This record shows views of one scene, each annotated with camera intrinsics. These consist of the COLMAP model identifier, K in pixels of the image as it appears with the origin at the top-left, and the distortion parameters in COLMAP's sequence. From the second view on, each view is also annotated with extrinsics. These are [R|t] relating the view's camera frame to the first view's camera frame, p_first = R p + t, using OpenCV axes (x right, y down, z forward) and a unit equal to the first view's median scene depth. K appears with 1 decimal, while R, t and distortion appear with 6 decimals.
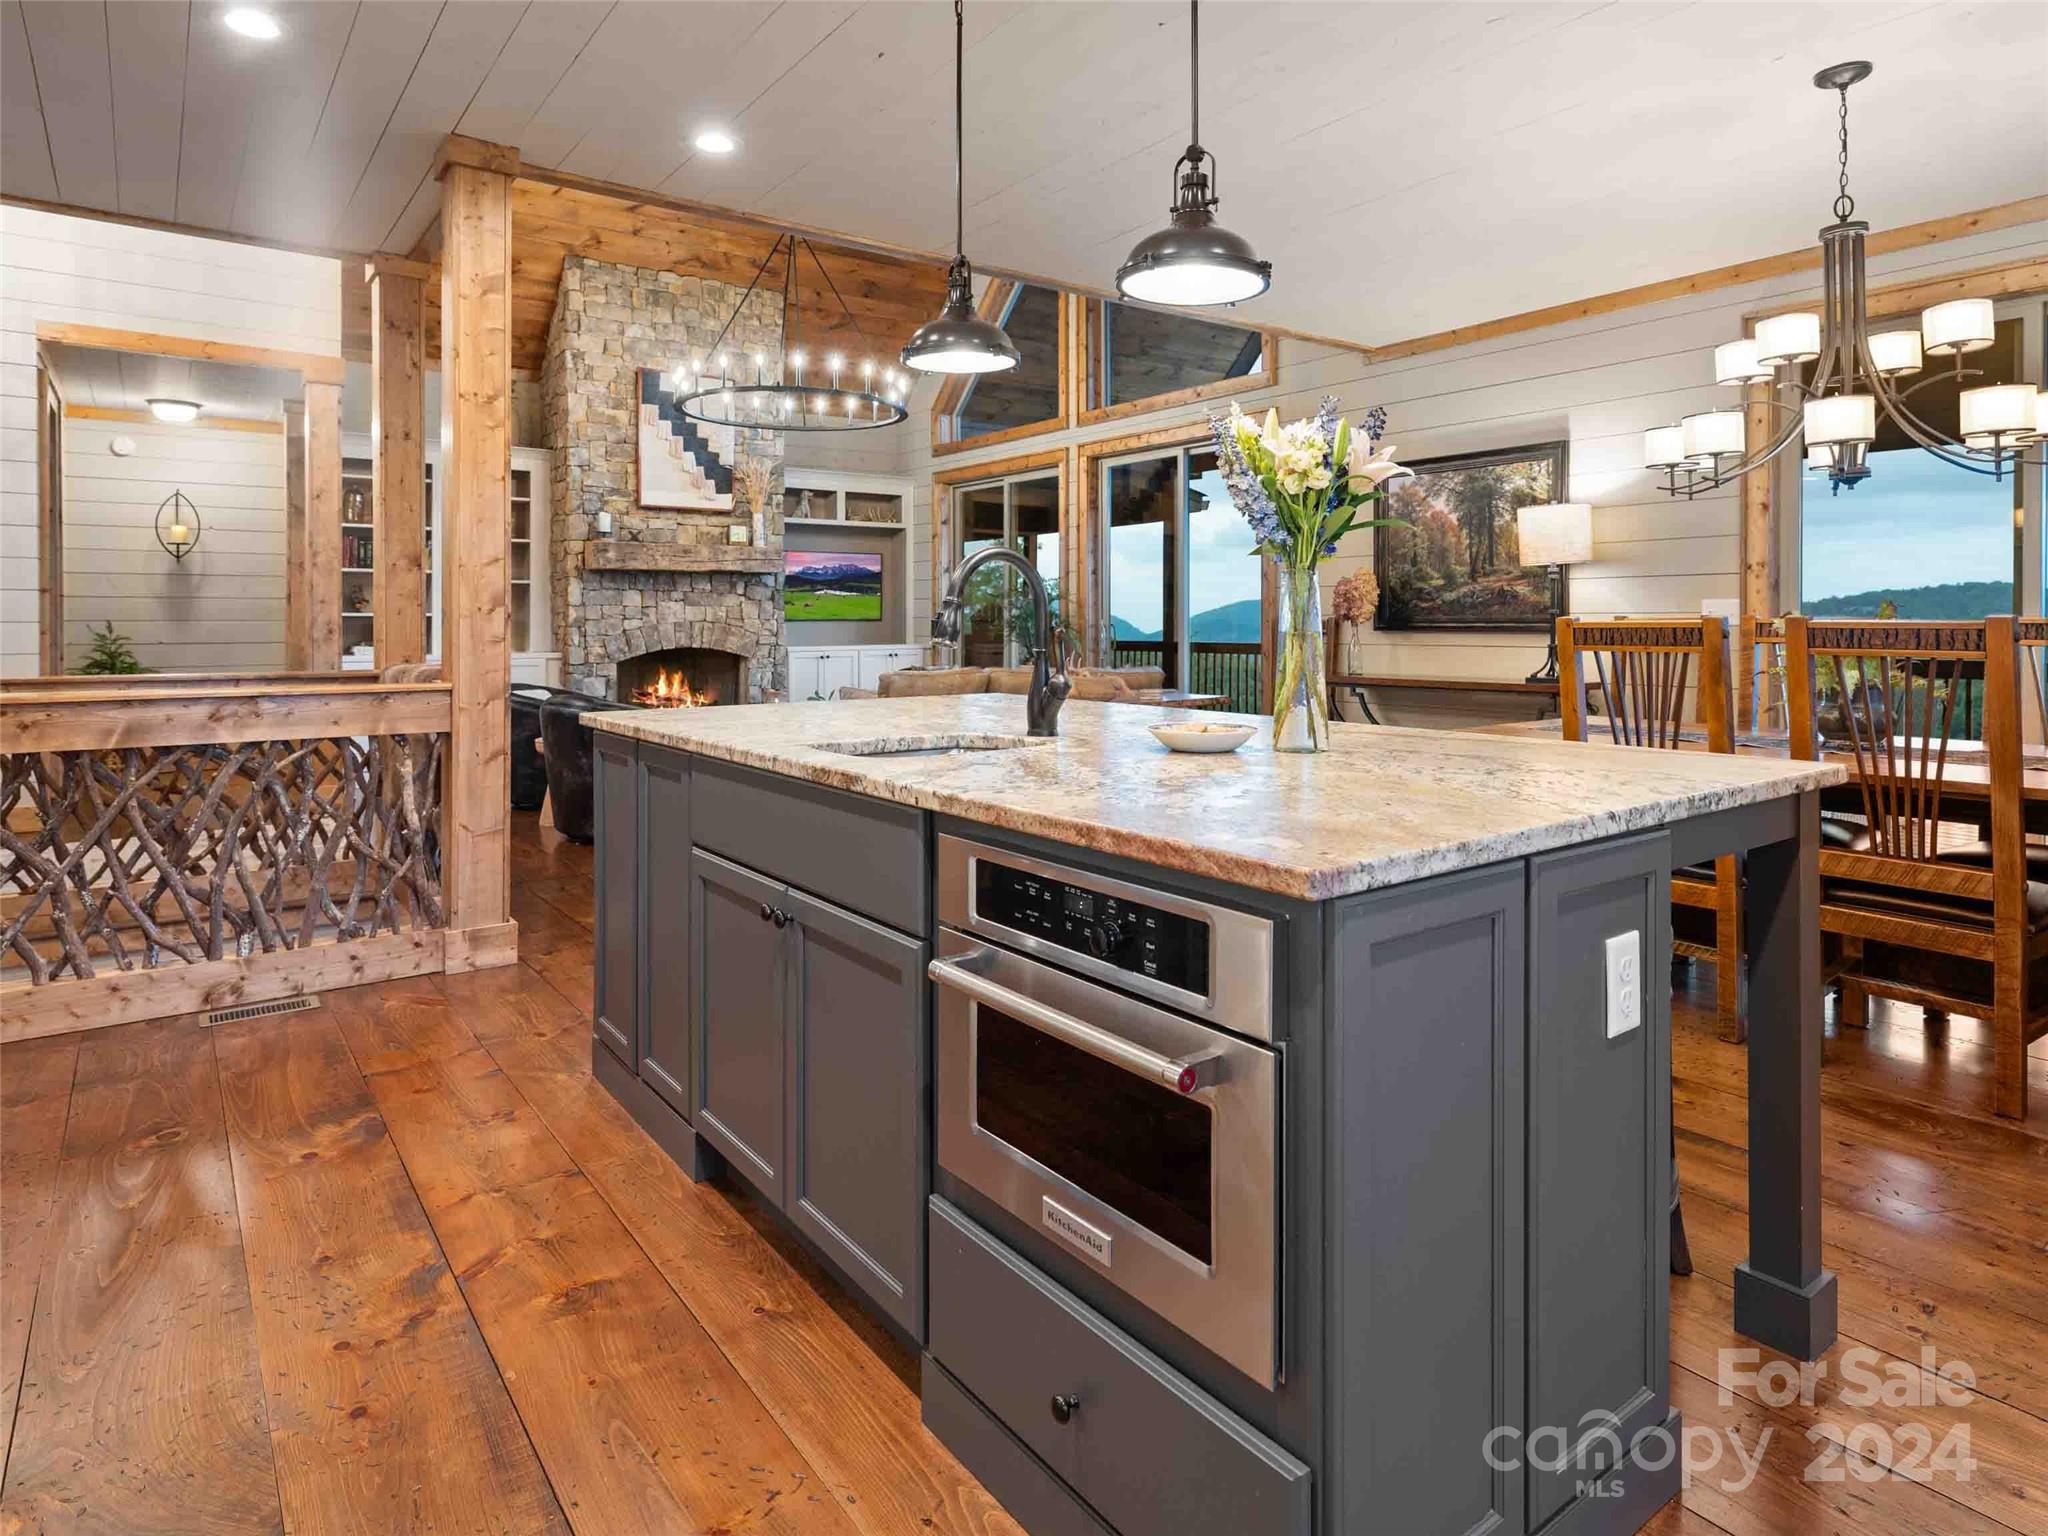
lens RADIAL K [[1167.6, 0, 1053.6], [0, 1167.6, 641.0], [0, 0, 1]] dist [-0.002324, -0.002157]
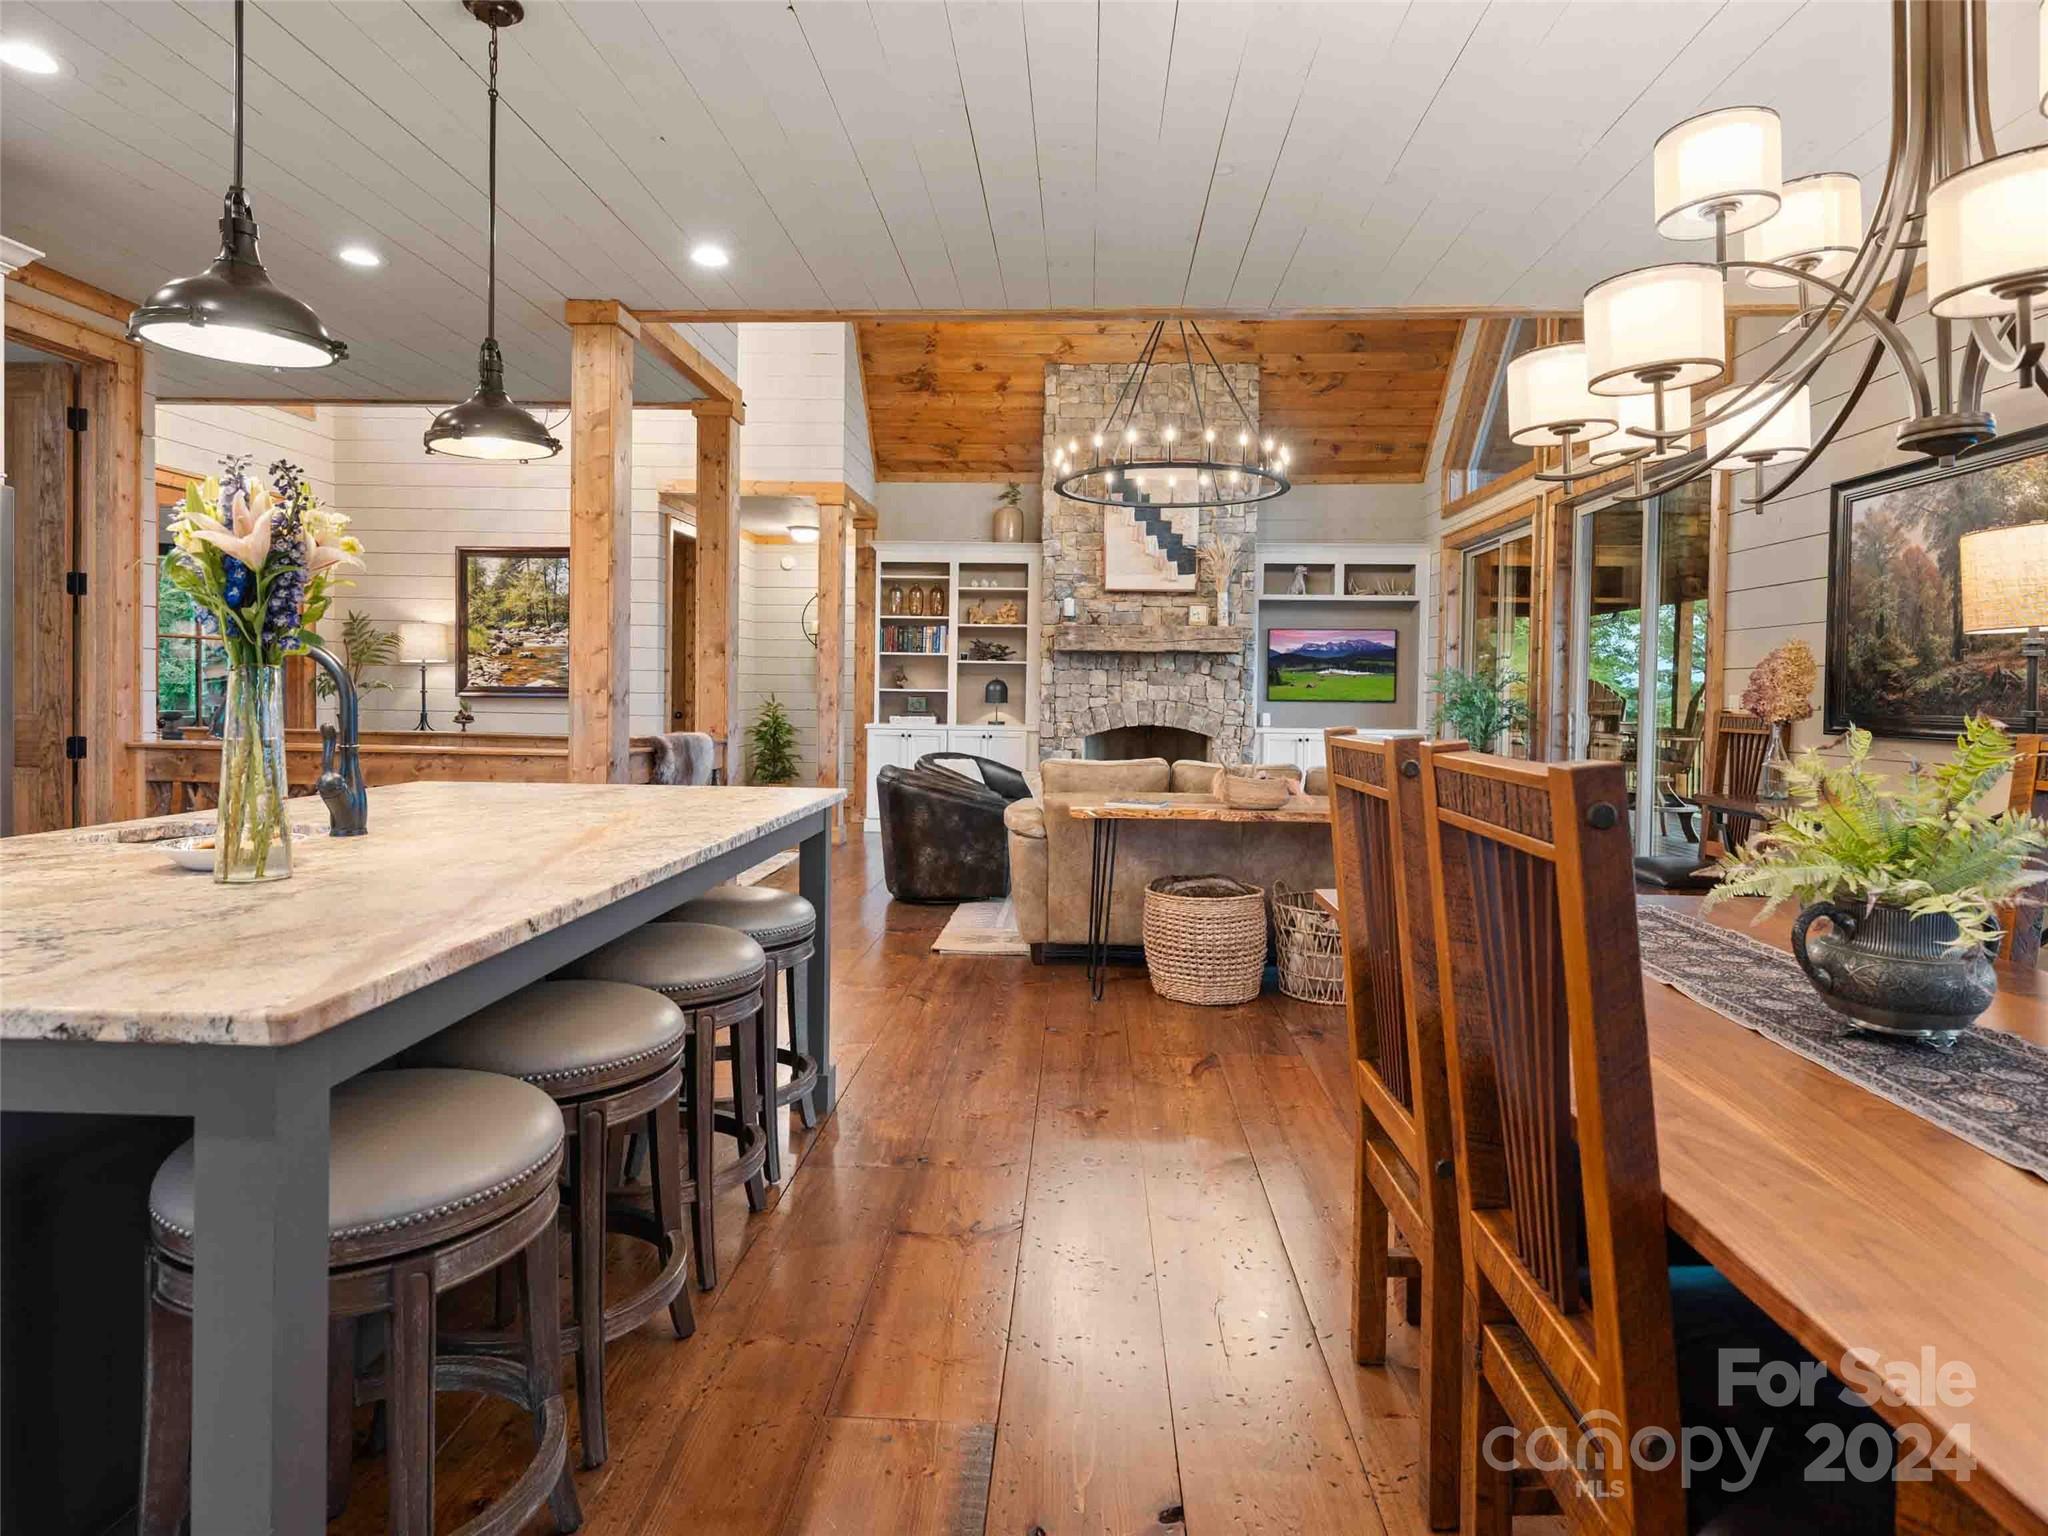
lens RADIAL K [[1167.6, 0, 1029.9], [0, 1167.6, 692.7], [0, 0, 1]] dist [-0.002324, -0.002157]
pose [[0.762299, 0.013461, -0.647085, 0.275815], [-0.026789, 0.999583, -0.010765, -0.010637], [0.646670, 0.025541, 0.762342, 0.161671]]
